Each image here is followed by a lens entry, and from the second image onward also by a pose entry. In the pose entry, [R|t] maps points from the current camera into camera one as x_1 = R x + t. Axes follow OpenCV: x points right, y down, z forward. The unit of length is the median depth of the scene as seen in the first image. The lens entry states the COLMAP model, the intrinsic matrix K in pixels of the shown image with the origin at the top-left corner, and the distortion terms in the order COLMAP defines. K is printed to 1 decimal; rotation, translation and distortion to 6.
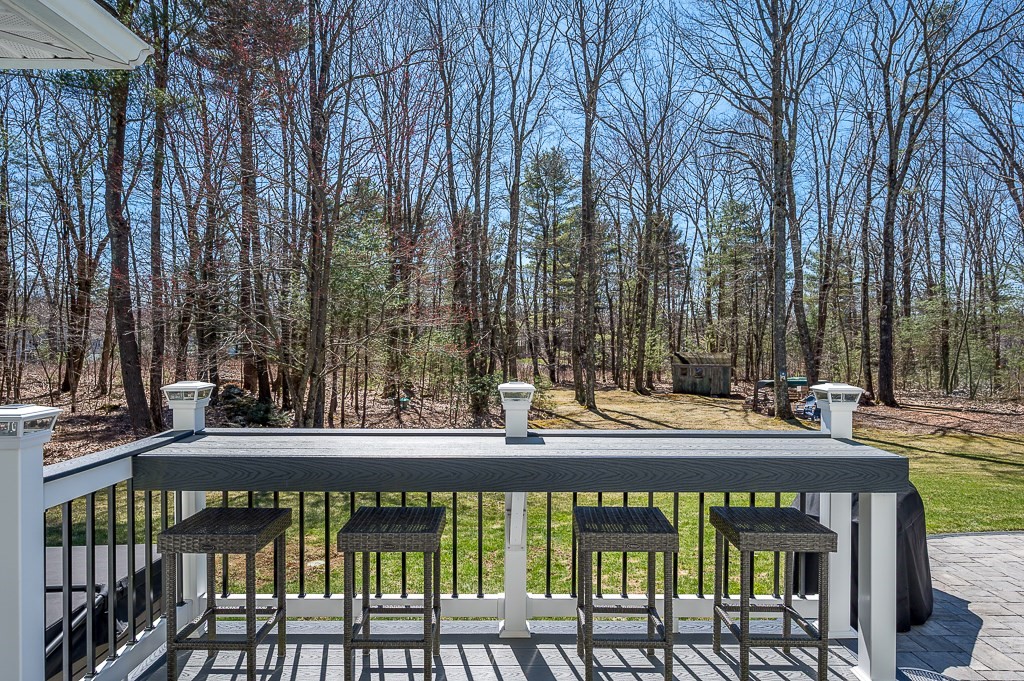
lens RADIAL K [[644.5, 0, 508.7], [0, 644.5, 341.4], [0, 0, 1]] dist [0.010532, 0.002314]
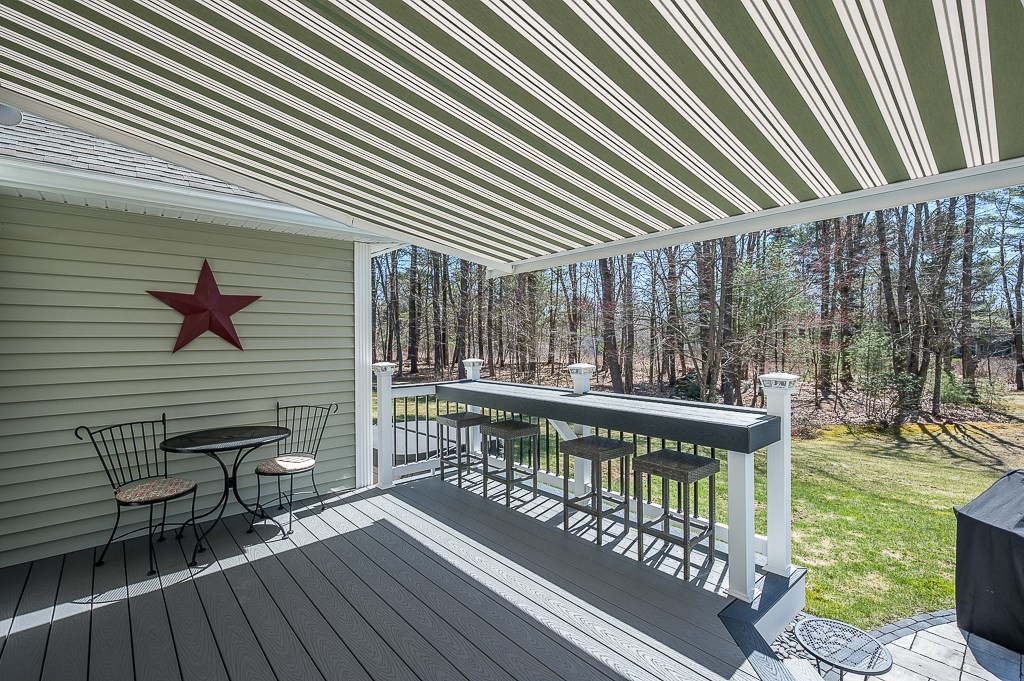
lens RADIAL K [[454.7, 0, 513.6], [0, 454.7, 339.7], [0, 0, 1]] dist [0.003868, 0.000577]
pose [[0.665462, -0.005577, -0.746411, 0.373500], [0.000004, 0.999972, -0.007468, 0.002298], [0.746432, 0.004966, 0.665444, 0.005487]]
